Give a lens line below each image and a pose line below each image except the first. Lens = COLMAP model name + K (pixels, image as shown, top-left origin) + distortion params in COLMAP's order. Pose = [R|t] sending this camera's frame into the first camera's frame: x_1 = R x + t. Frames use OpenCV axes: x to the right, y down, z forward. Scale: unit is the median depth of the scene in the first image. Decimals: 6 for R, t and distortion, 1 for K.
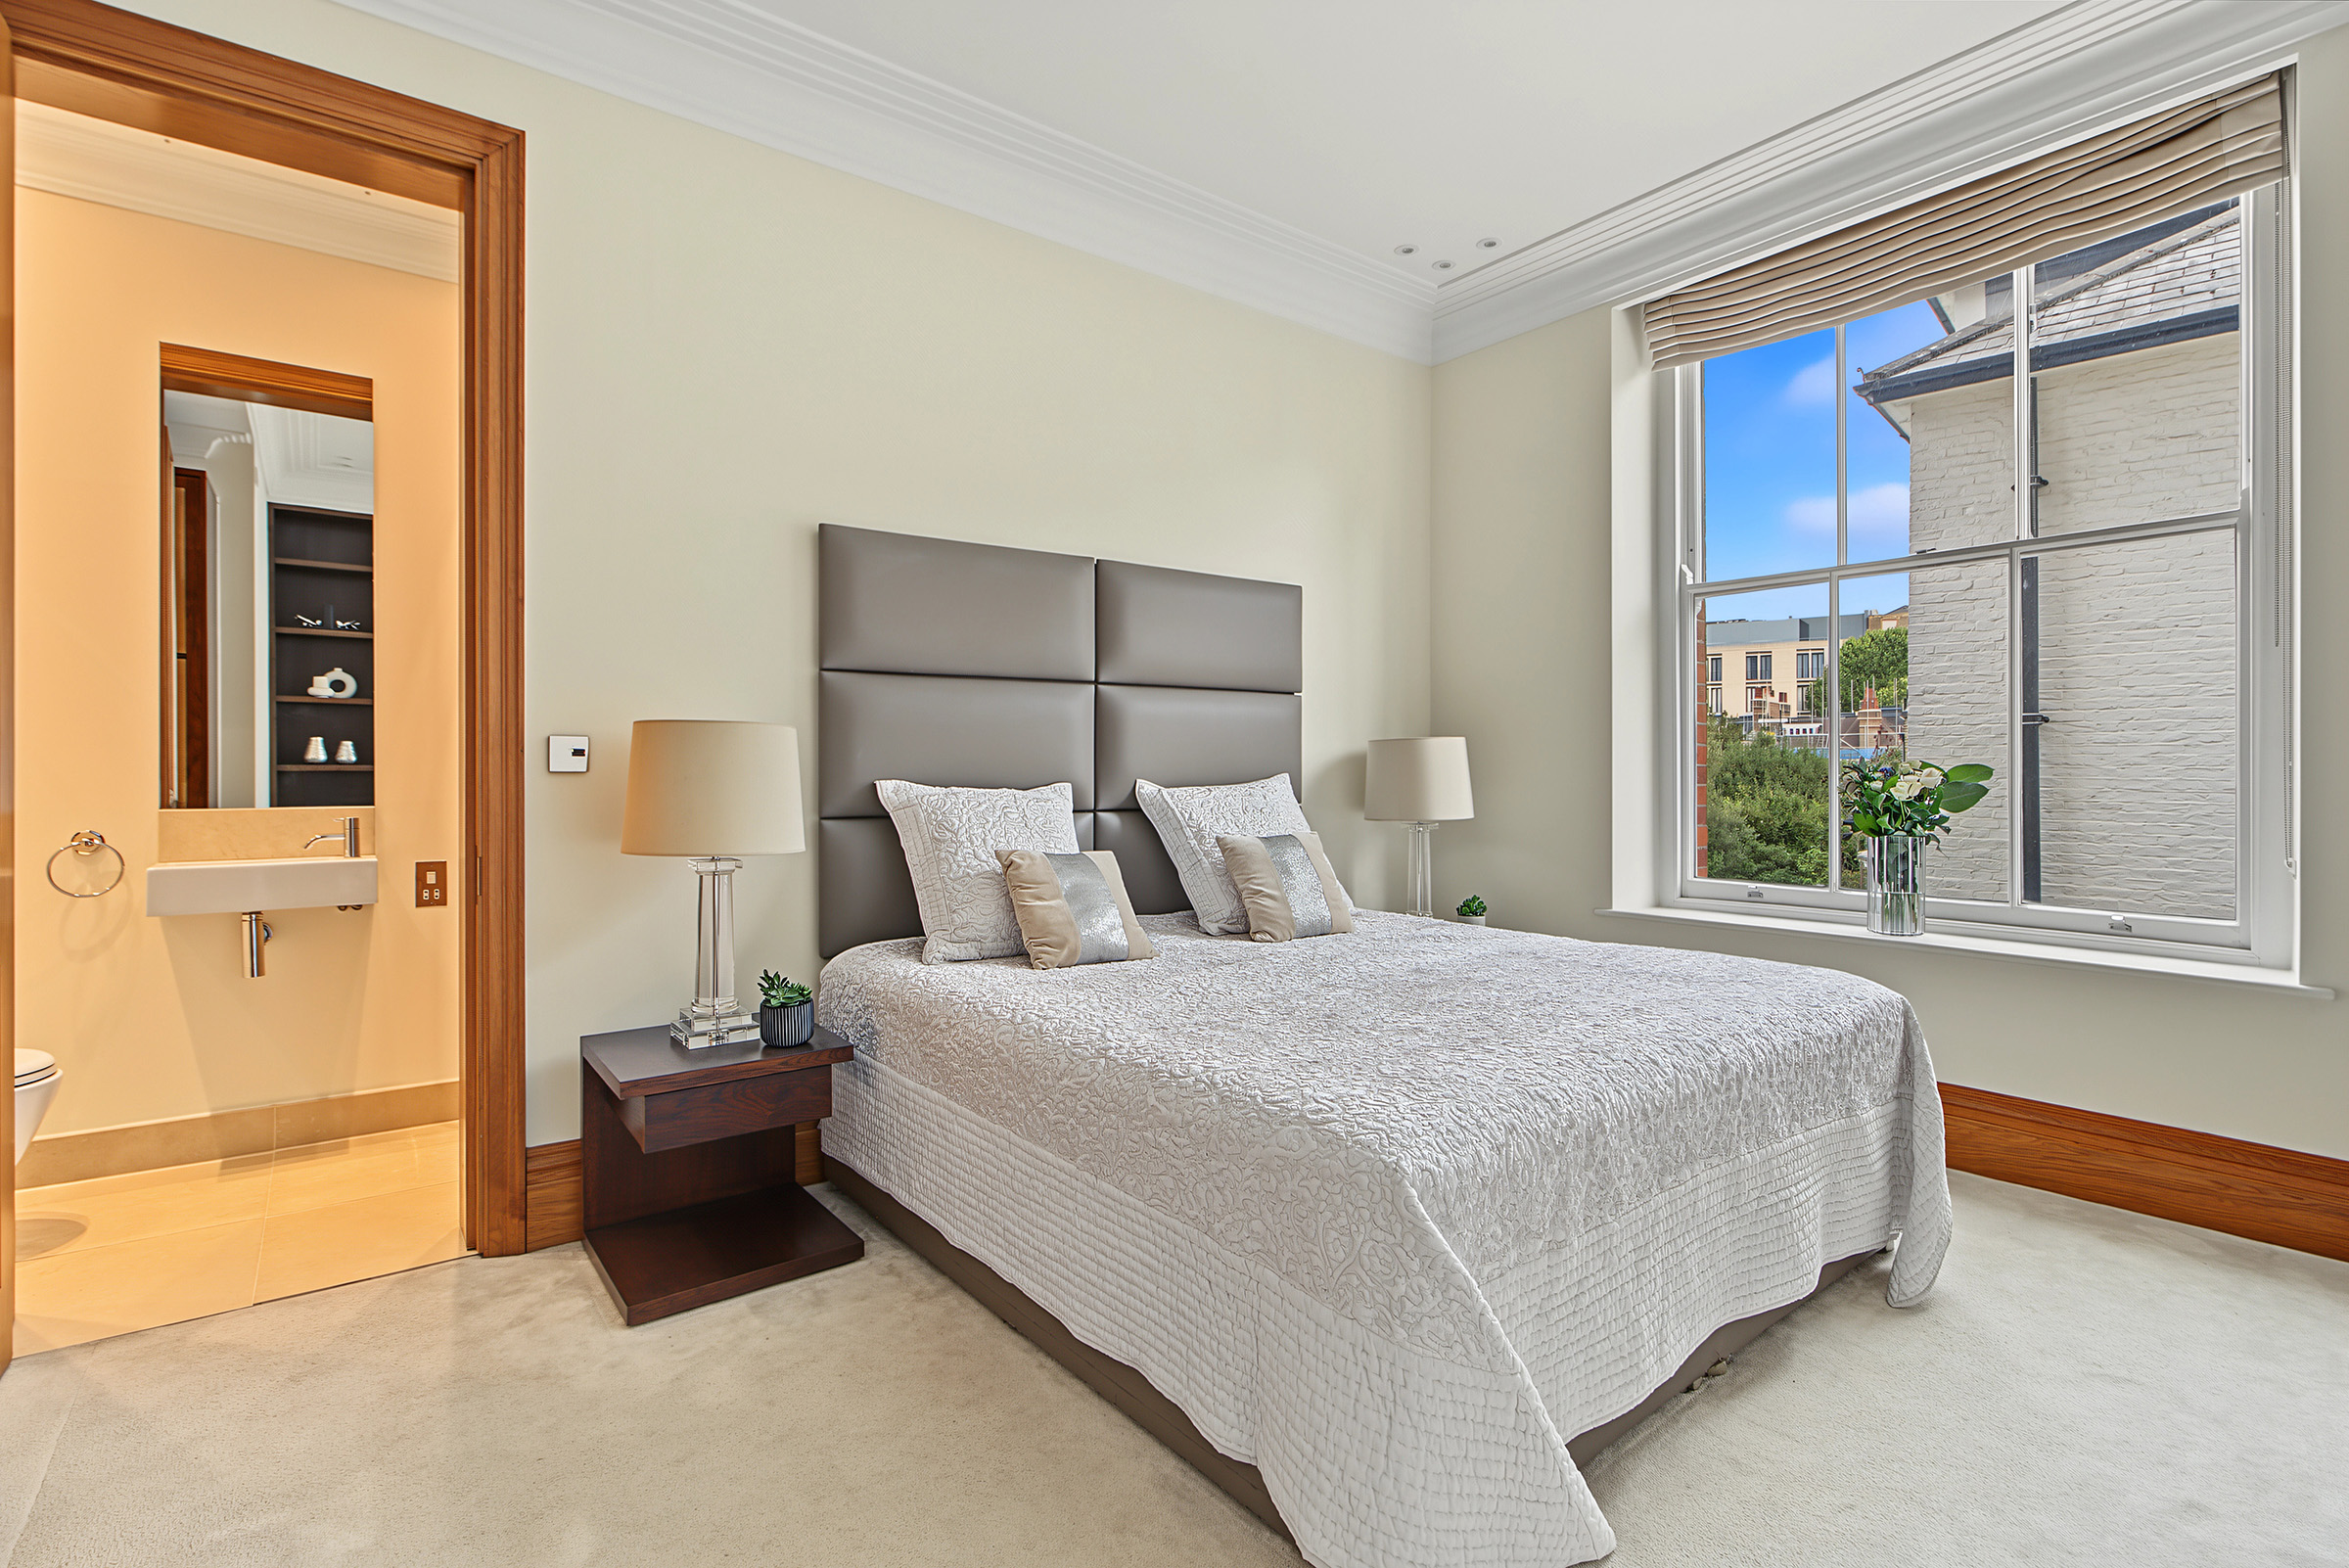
lens RADIAL K [[1104.1, 0, 1170.5], [0, 1104.1, 770.8], [0, 0, 1]] dist [-0.037852, 0.023620]
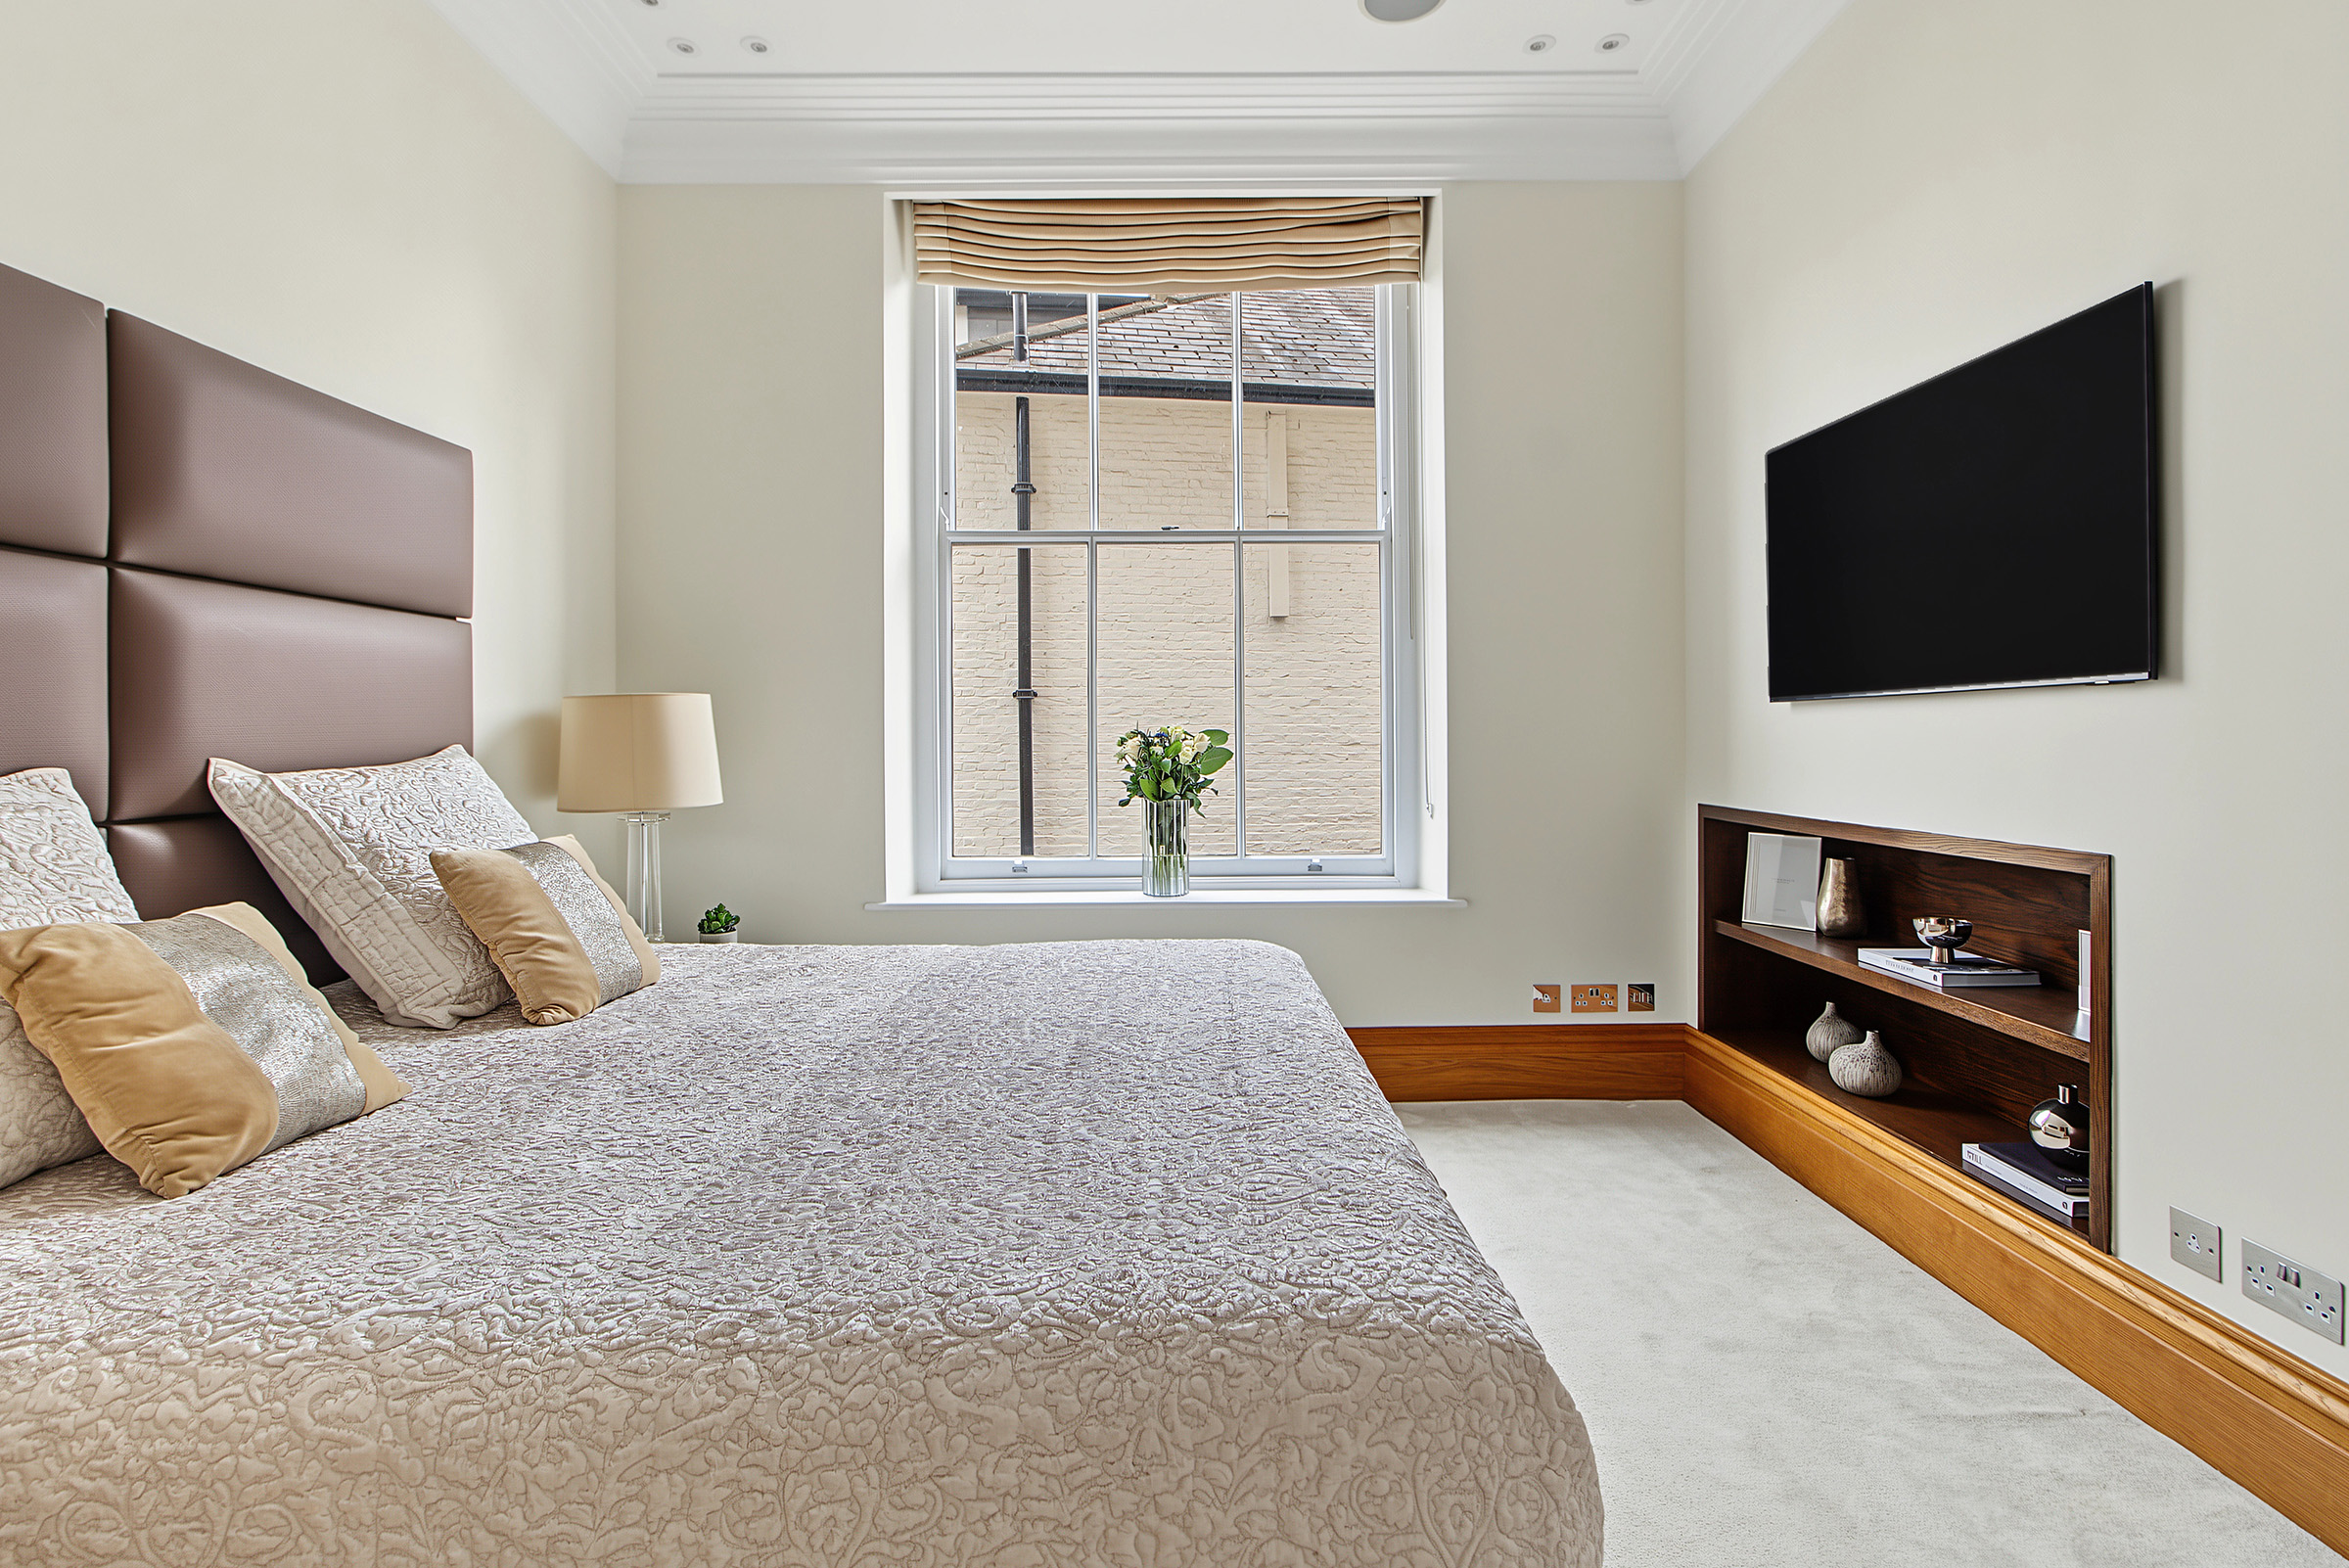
lens RADIAL K [[1149.5, 0, 1177.3], [0, 1149.5, 732.8], [0, 0, 1]] dist [-0.041775, 0.026958]
pose [[0.595576, -0.000188, 0.803299, -0.188952], [0.007327, 0.999960, -0.005199, 0.002459], [-0.803265, 0.008982, 0.595553, 0.322978]]
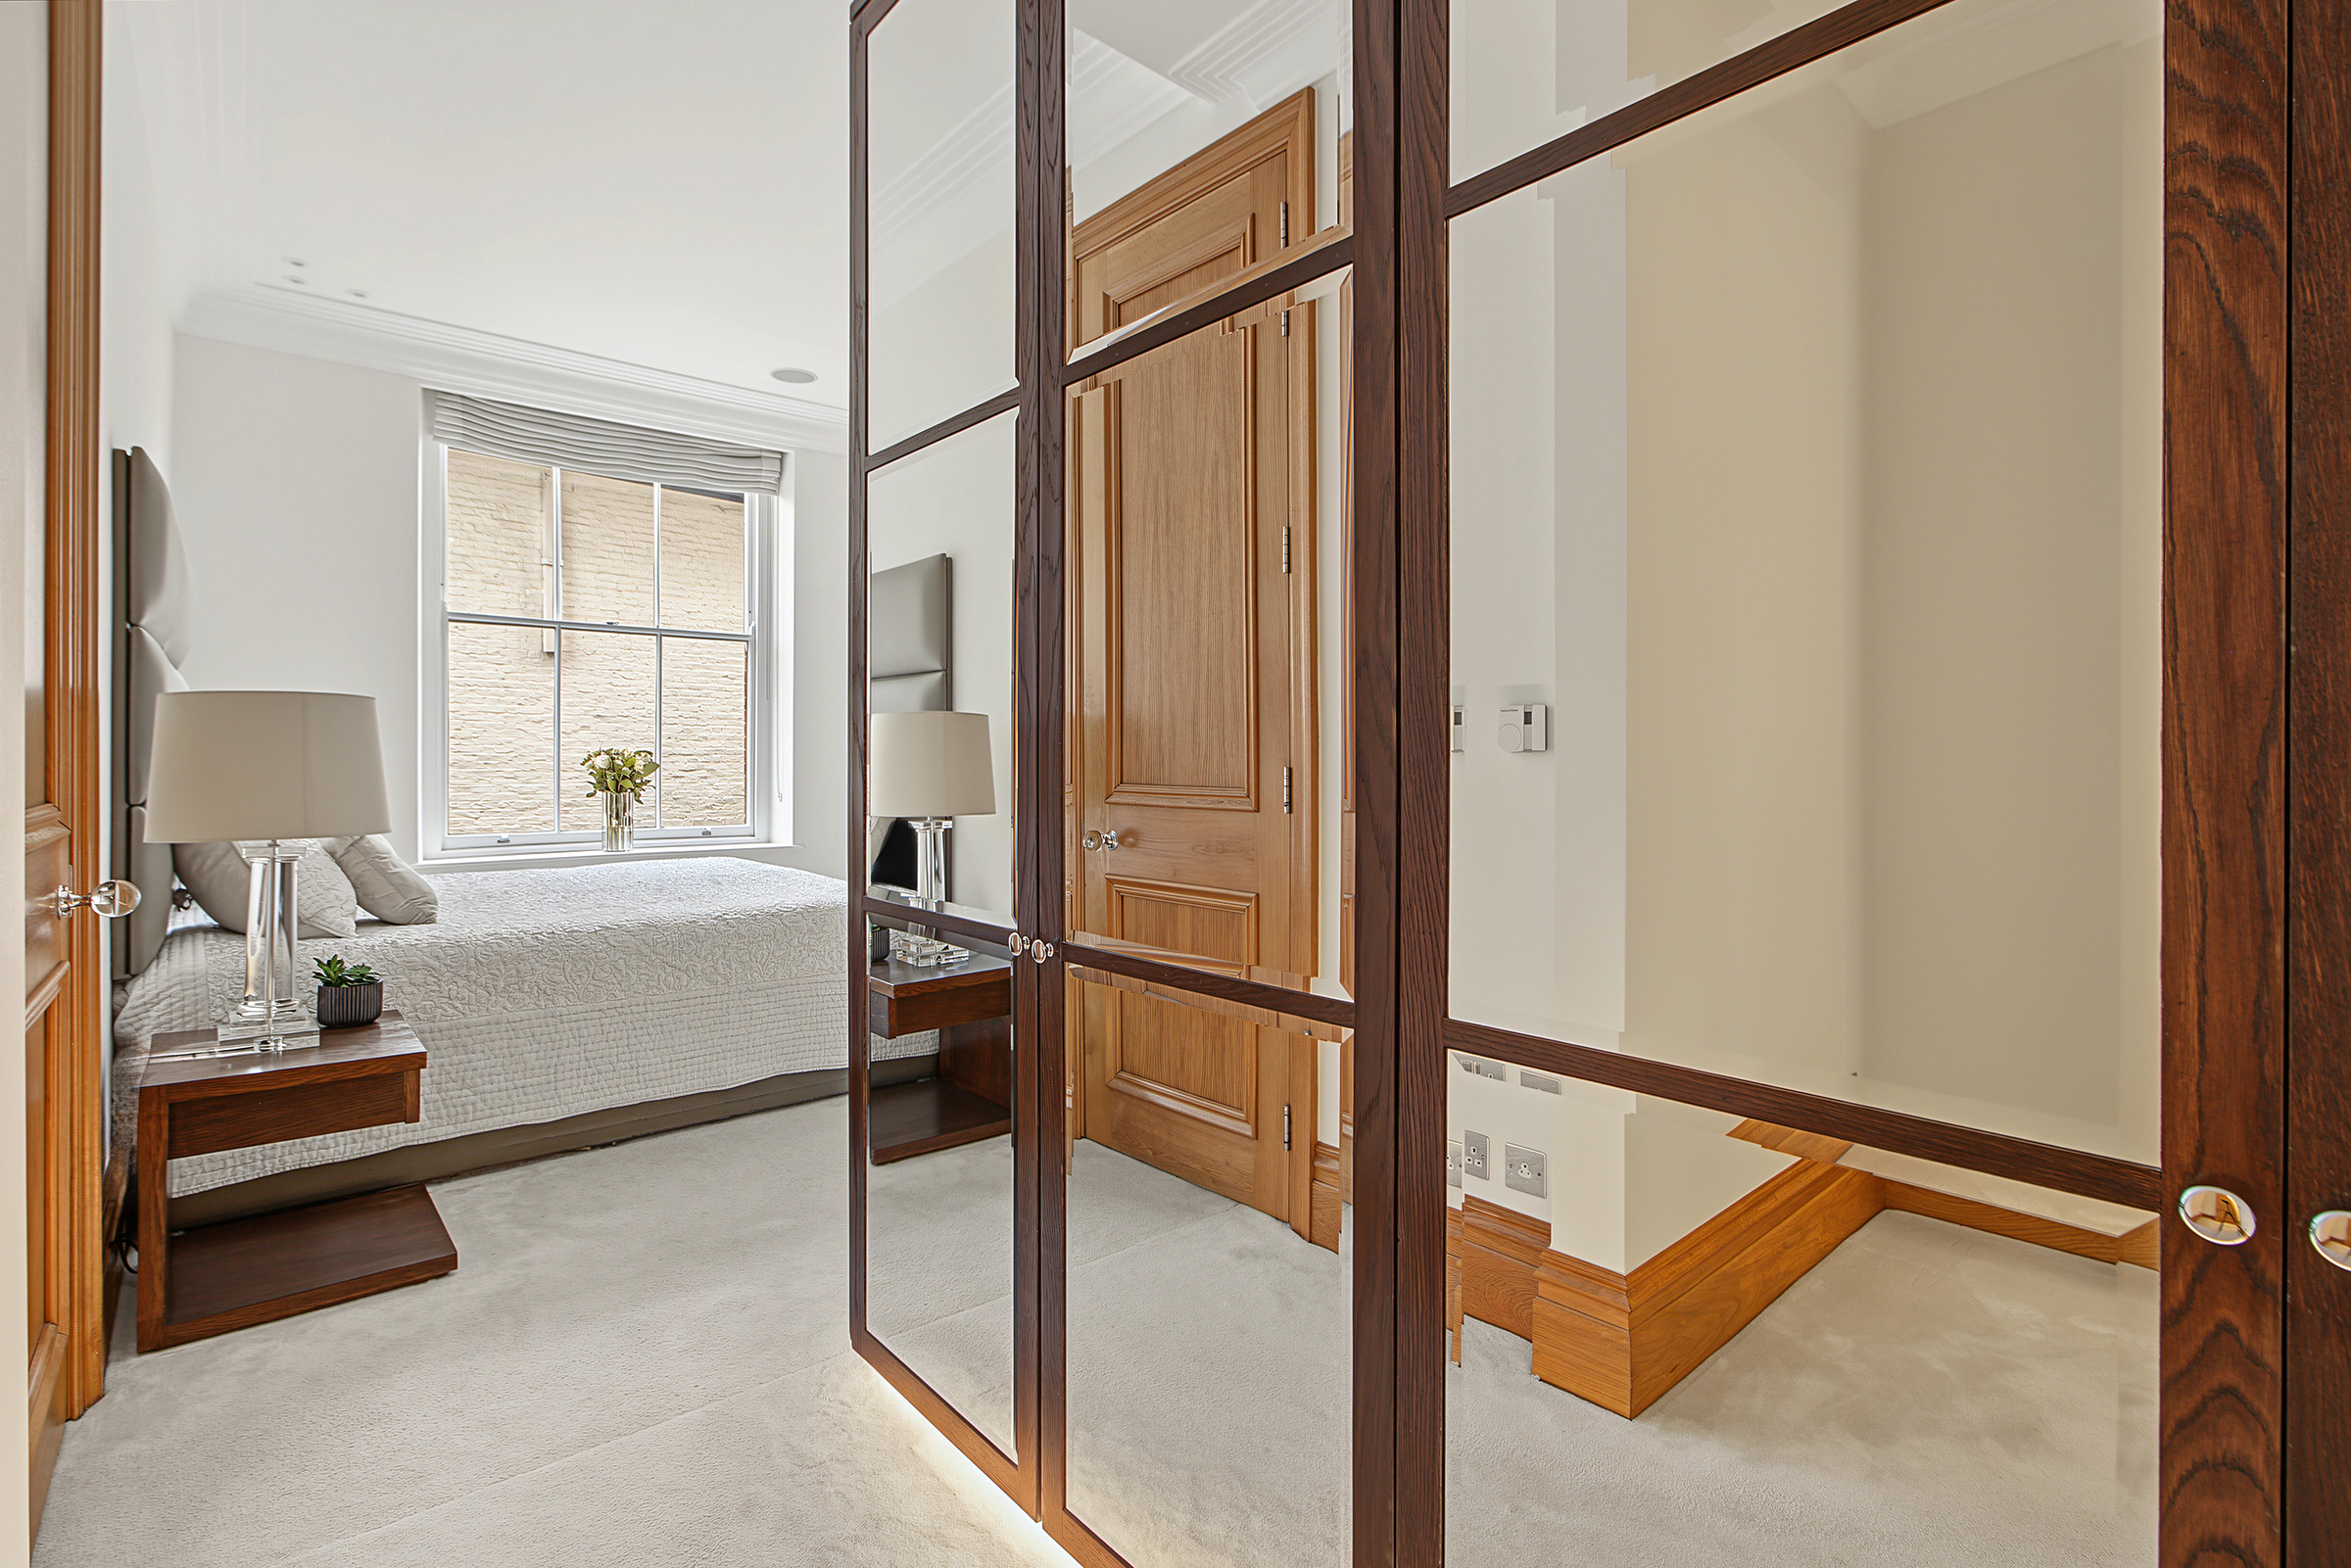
lens RADIAL K [[1083.8, 0, 1185.4], [0, 1083.8, 758.3], [0, 0, 1]] dist [0.000476, 0.000044]
pose [[-0.070188, 0.002151, 0.997531, -0.995673], [0.002658, 0.999995, -0.001969, 0.012101], [-0.997530, 0.002513, -0.070193, 0.231974]]
